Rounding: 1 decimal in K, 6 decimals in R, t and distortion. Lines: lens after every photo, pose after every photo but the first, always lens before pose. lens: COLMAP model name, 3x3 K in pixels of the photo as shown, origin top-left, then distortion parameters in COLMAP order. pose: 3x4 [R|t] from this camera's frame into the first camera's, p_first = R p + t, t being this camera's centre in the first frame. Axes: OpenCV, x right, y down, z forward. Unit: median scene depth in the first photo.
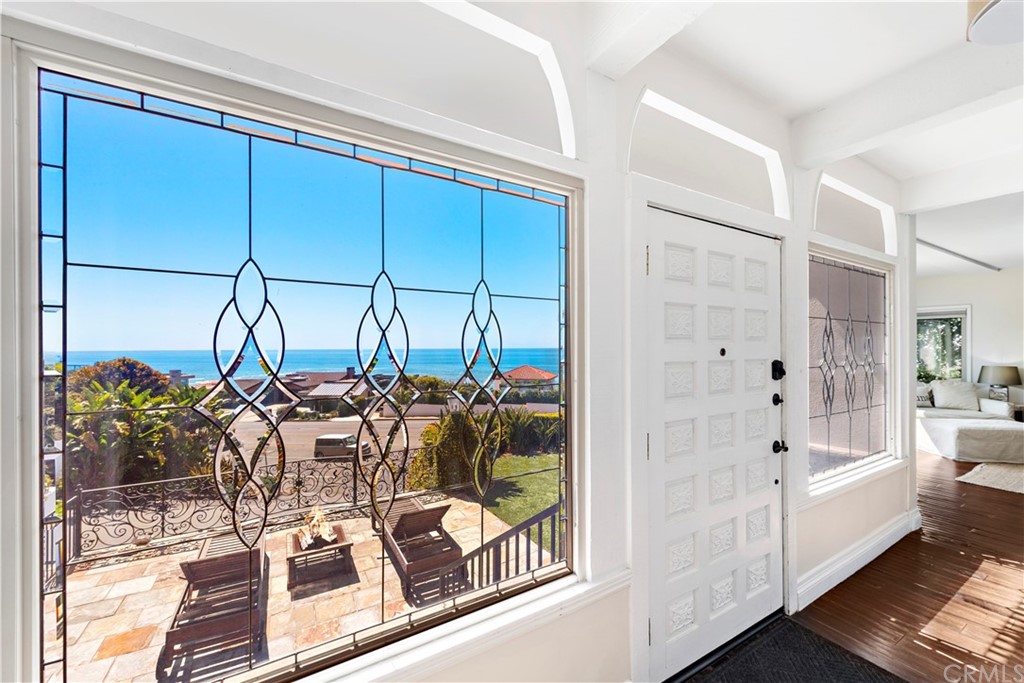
lens RADIAL K [[405.3, 0, 513.0], [0, 405.3, 346.4], [0, 0, 1]] dist [0.000075, 0.000078]
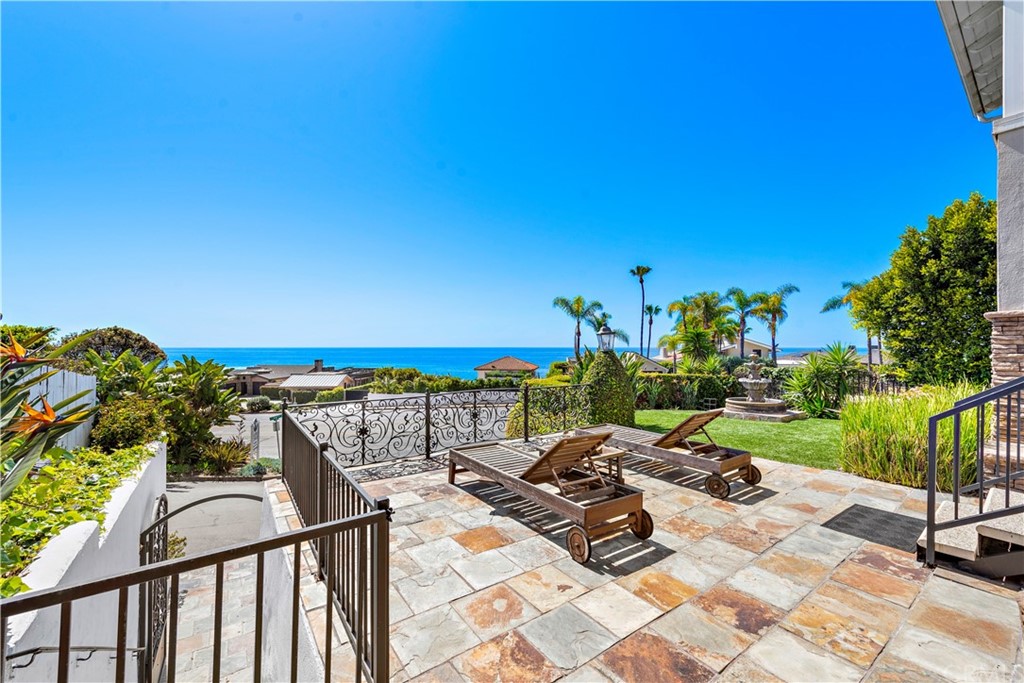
lens RADIAL K [[409.7, 0, 510.7], [0, 409.7, 339.5], [0, 0, 1]] dist [0.003486, -0.000005]
pose [[0.995203, 0.006452, 0.097618, -0.519795], [-0.005043, 0.999880, -0.014681, 0.174600], [-0.097701, 0.014118, 0.995116, 0.076169]]
